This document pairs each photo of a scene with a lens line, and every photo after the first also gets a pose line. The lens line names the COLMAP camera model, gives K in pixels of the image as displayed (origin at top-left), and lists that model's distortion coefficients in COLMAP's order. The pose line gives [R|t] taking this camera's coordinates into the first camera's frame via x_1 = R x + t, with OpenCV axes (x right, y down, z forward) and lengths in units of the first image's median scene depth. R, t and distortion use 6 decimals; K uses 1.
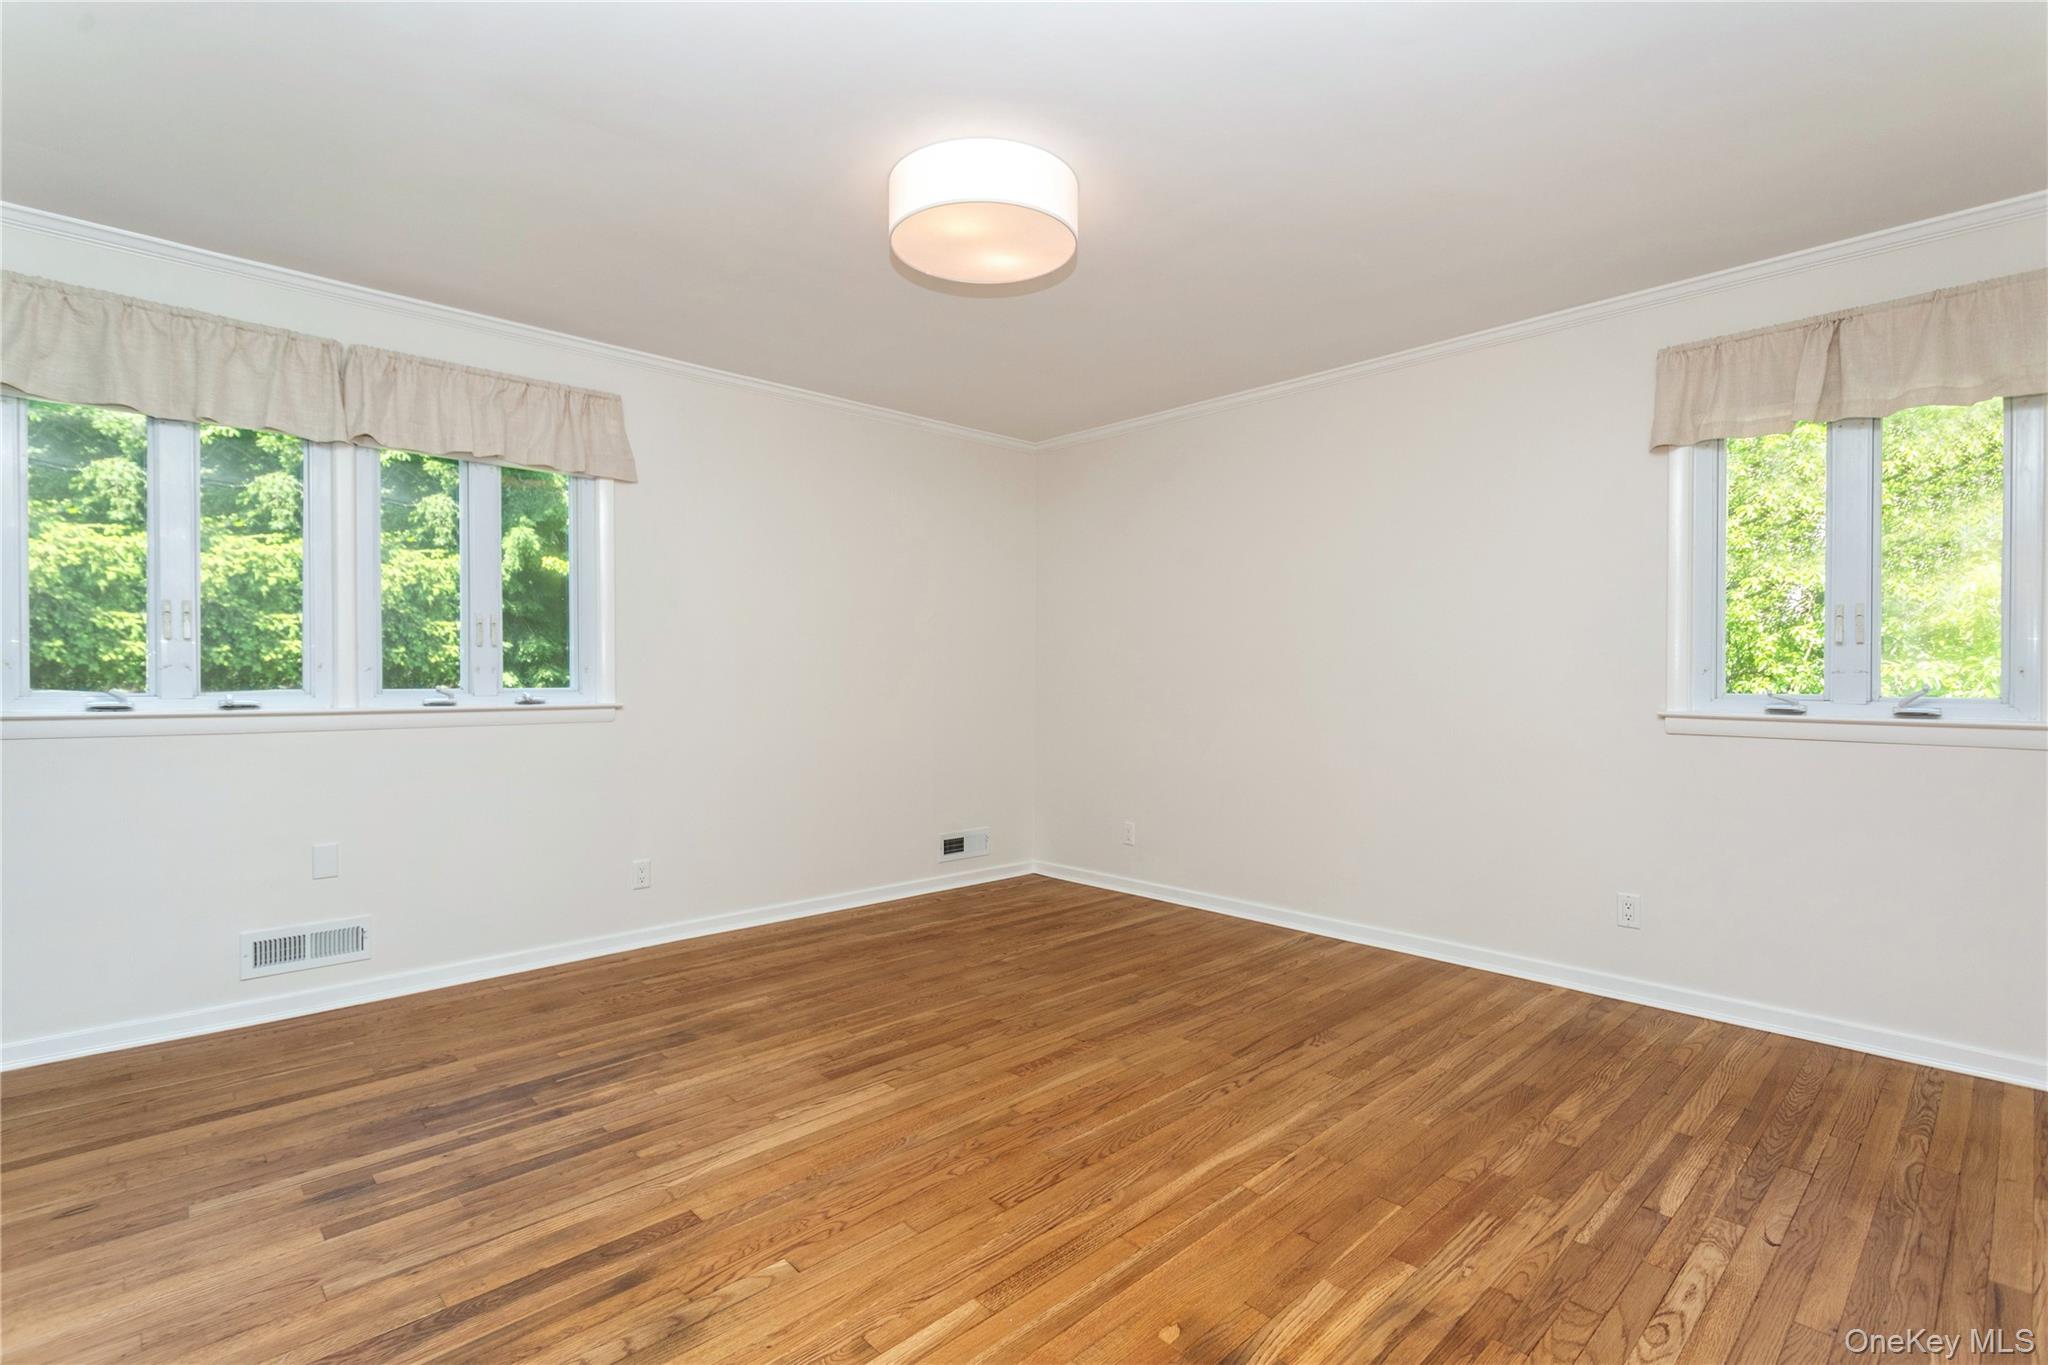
lens RADIAL K [[968.1, 0, 1021.8], [0, 968.1, 683.4], [0, 0, 1]] dist [0.004450, 0.001300]
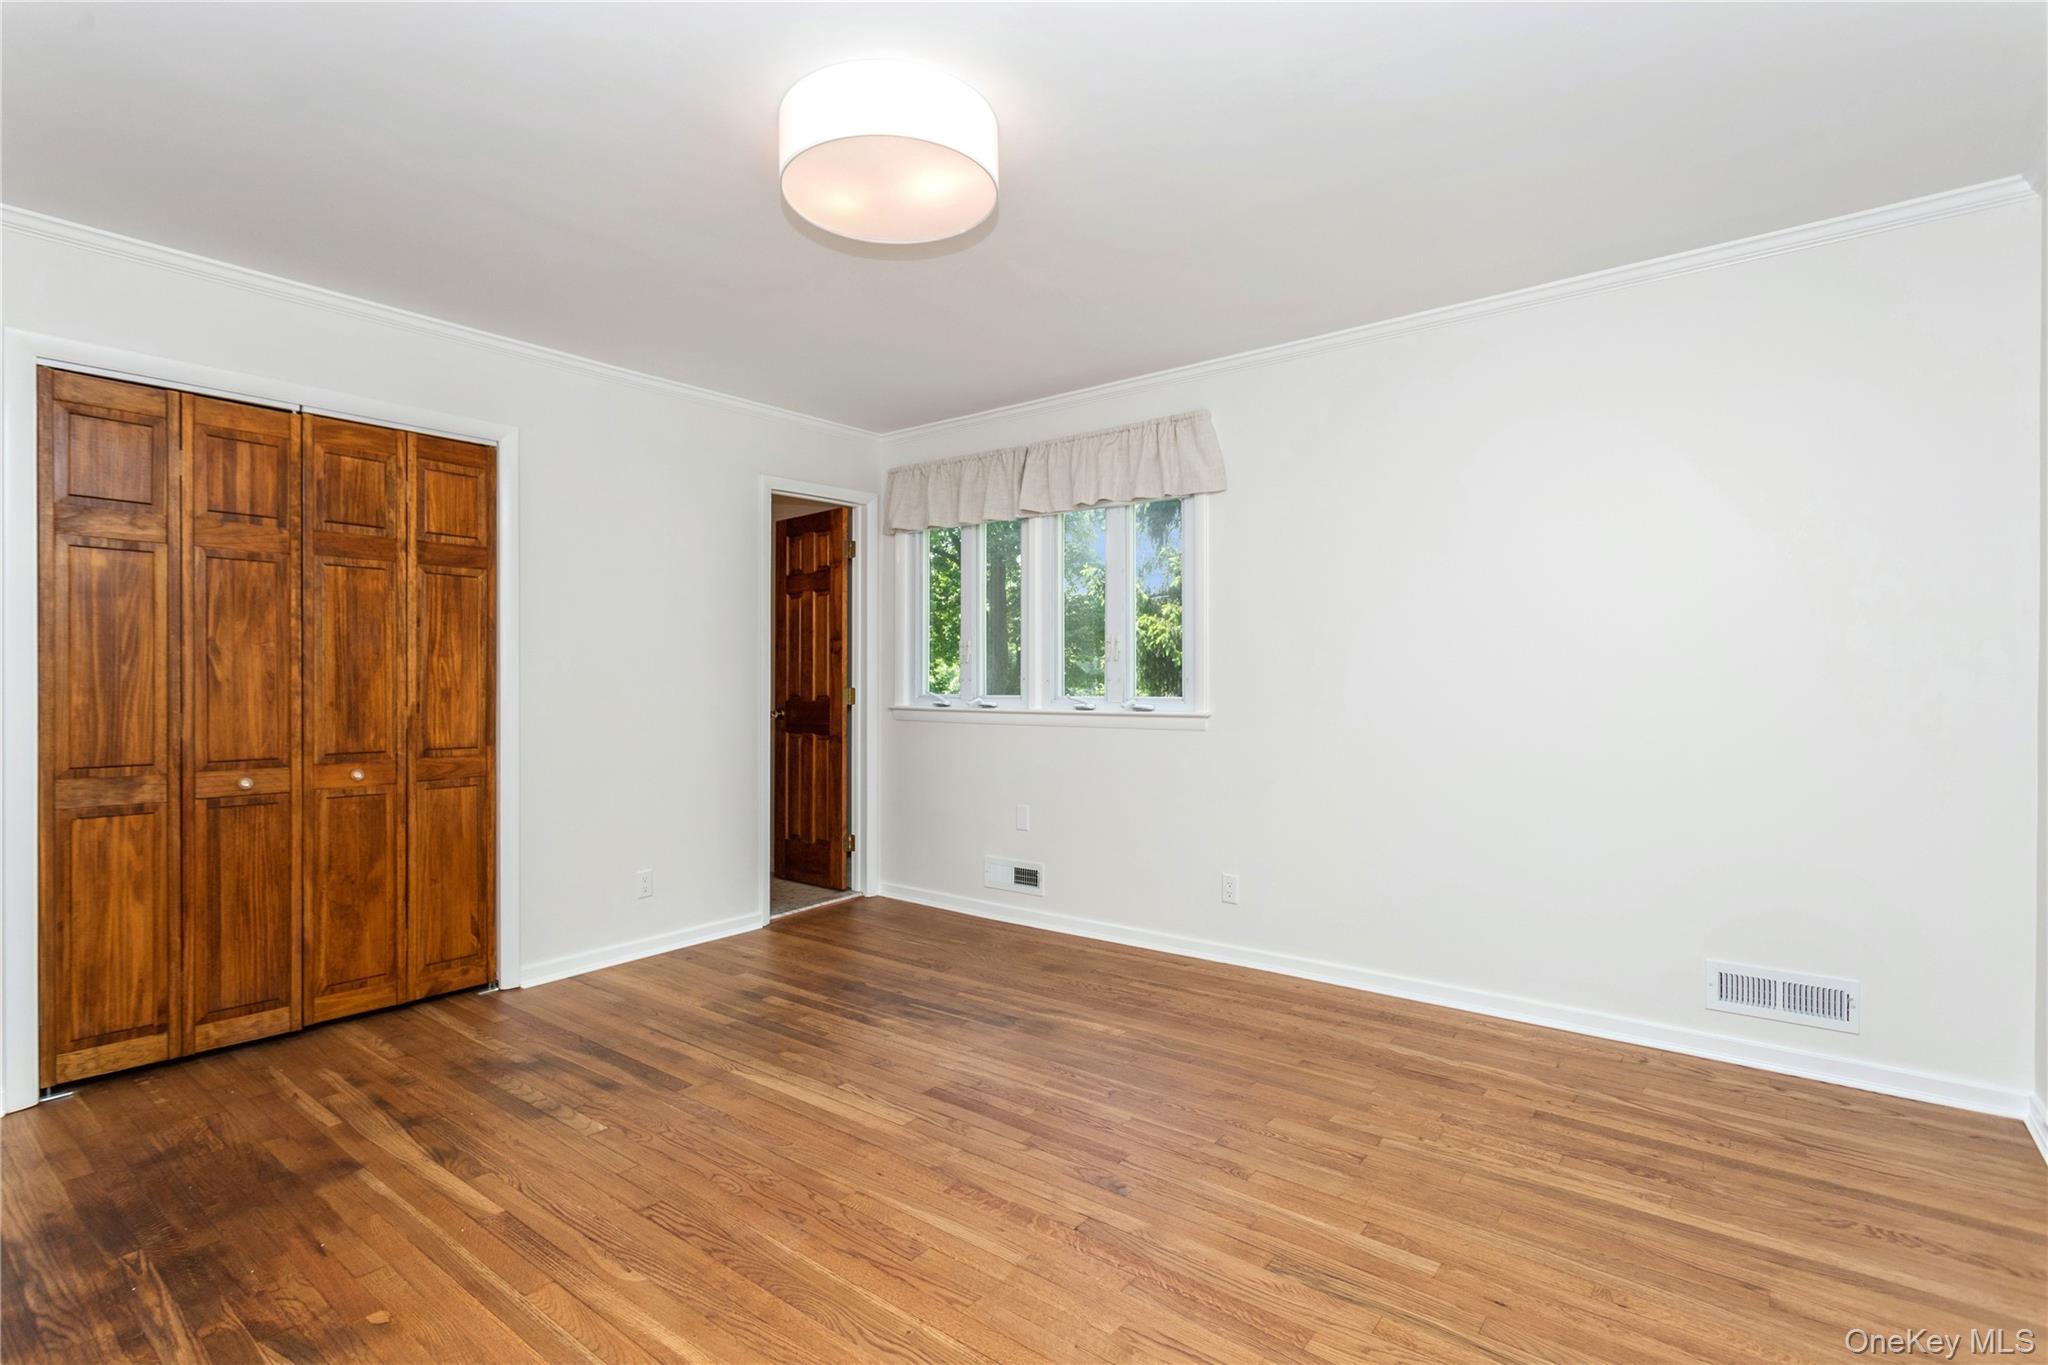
lens RADIAL K [[968.1, 0, 1016.1], [0, 968.1, 689.7], [0, 0, 1]] dist [0.004450, 0.001300]
pose [[0.142736, 0.004263, -0.989752, 0.723717], [-0.004824, 0.999982, 0.003612, -0.008486], [0.989749, 0.004259, 0.142754, 0.860102]]
